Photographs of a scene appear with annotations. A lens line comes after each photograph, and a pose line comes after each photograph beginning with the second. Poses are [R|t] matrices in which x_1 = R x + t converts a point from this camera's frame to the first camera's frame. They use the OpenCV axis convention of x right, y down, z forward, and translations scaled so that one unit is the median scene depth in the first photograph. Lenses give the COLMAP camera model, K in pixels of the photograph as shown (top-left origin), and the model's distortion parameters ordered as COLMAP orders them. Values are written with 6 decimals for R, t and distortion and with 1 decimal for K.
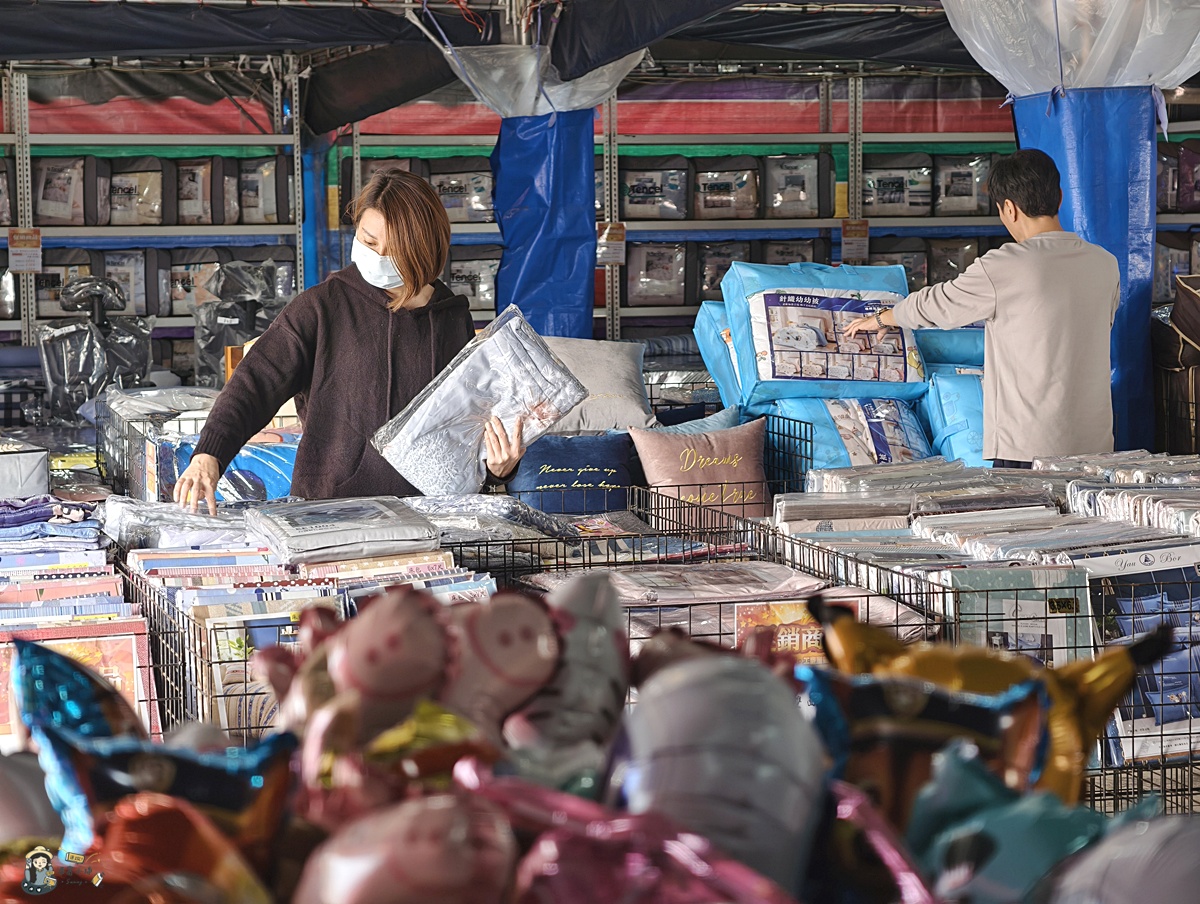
lens RADIAL K [[2961.7, 0, 600.1], [0, 2961.7, 451.9], [0, 0, 1]] dist [0.295582, 0.000000]
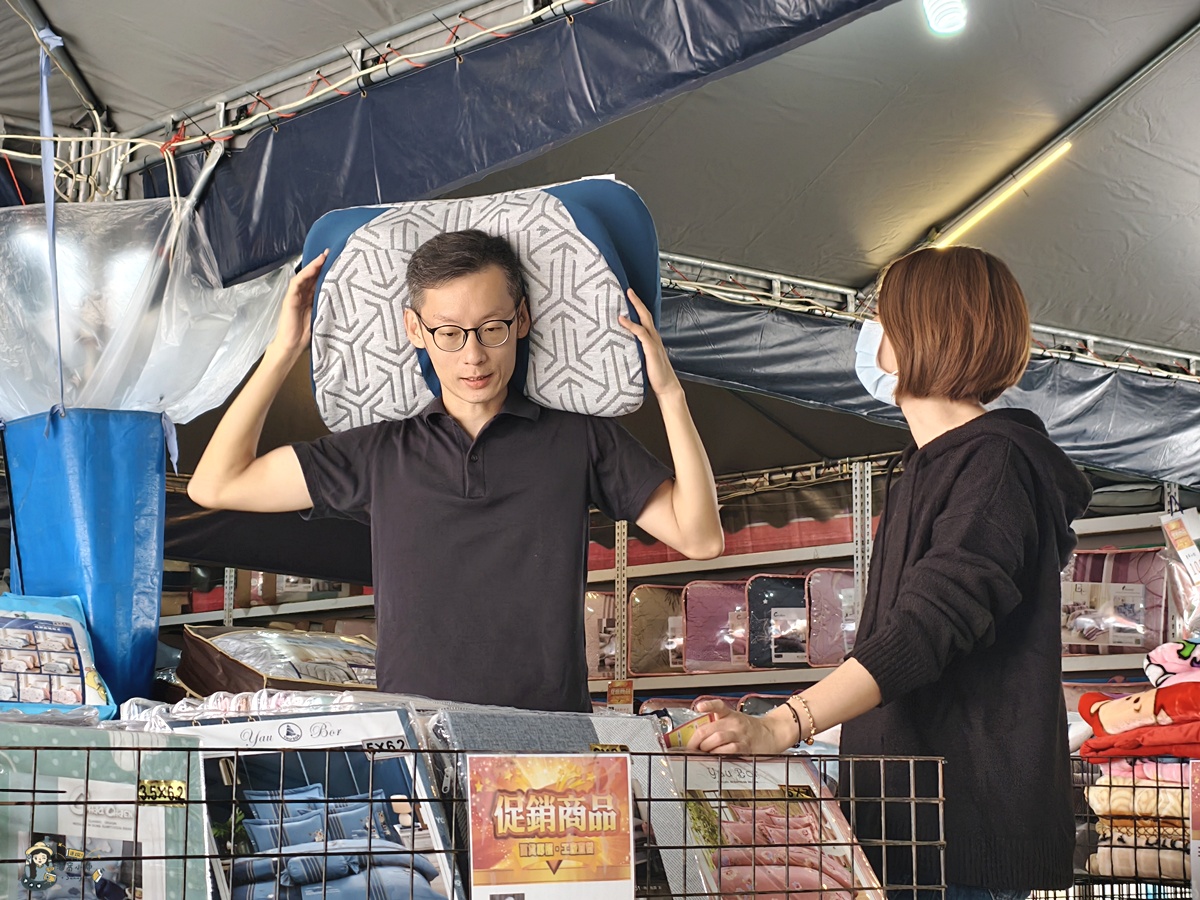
lens RADIAL K [[2434.8, 0, 600.6], [0, 2434.8, 450.1], [0, 0, 1]] dist [0.103279, 0.000000]
pose [[0.922997, 0.066731, 0.378978, 0.027647], [0.016744, 0.976951, -0.212804, 0.047631], [-0.384444, 0.202763, 0.900605, 0.289781]]
